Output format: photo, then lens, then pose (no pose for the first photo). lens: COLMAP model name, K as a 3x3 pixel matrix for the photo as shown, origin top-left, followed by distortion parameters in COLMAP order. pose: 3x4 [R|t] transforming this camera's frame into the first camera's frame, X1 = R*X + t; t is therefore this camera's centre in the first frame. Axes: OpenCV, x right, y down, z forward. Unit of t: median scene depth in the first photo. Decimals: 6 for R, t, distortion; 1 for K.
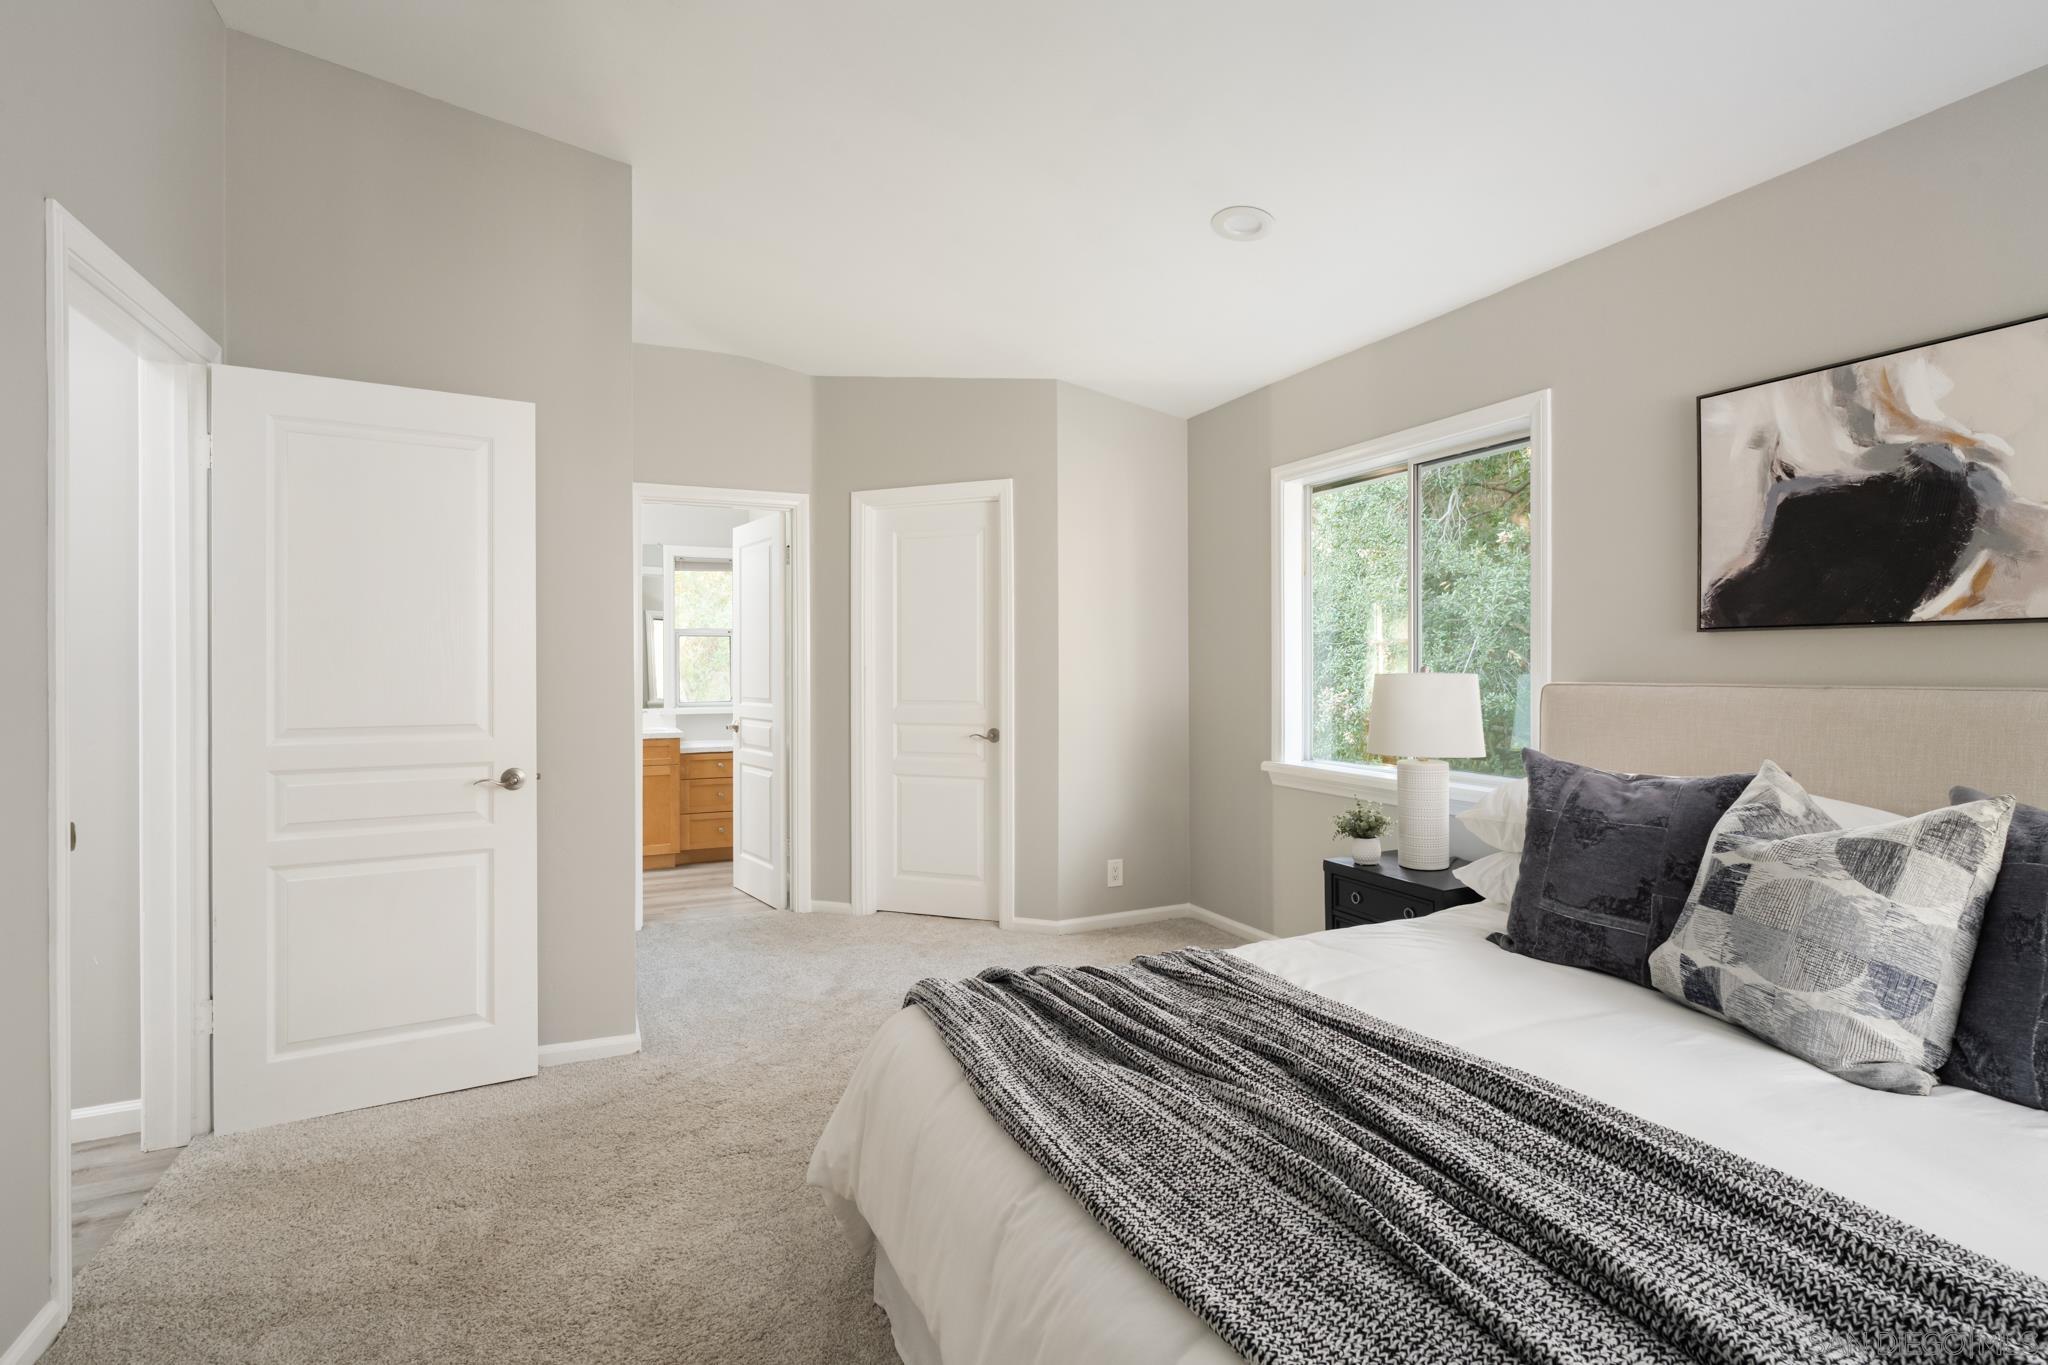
lens RADIAL K [[980.9, 0, 1031.3], [0, 980.9, 679.7], [0, 0, 1]] dist [-0.001260, -0.000002]
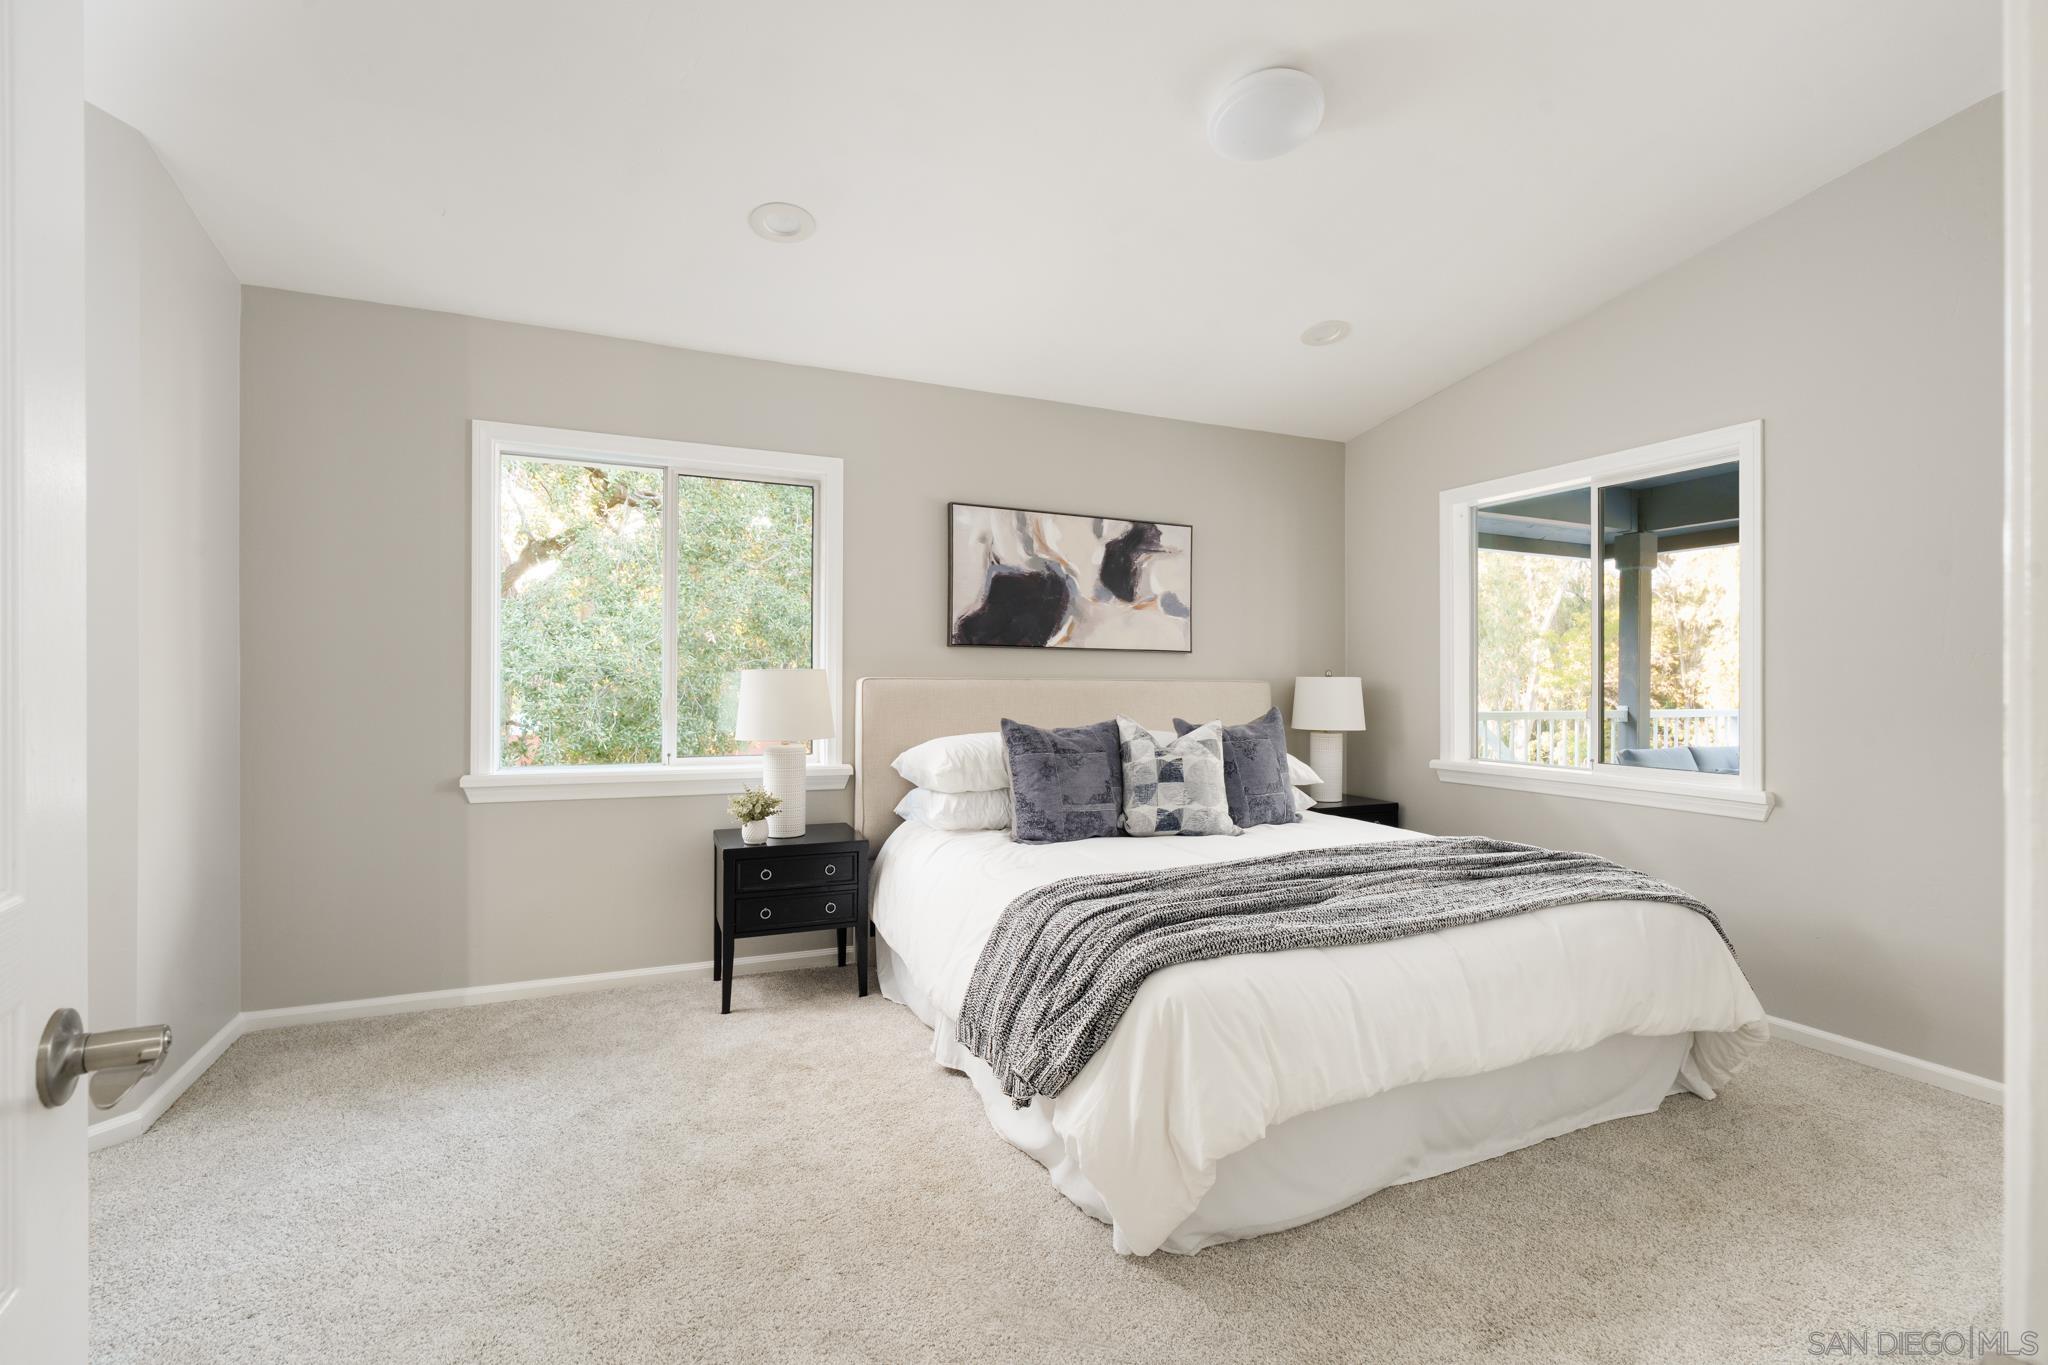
lens RADIAL K [[935.9, 0, 1031.8], [0, 935.9, 680.7], [0, 0, 1]] dist [-0.008450, 0.000444]
pose [[0.000862, 0.002530, 0.999996, -1.034540], [0.005369, 0.999982, -0.002534, 0.015355], [-0.999985, 0.005371, 0.000848, 1.022677]]
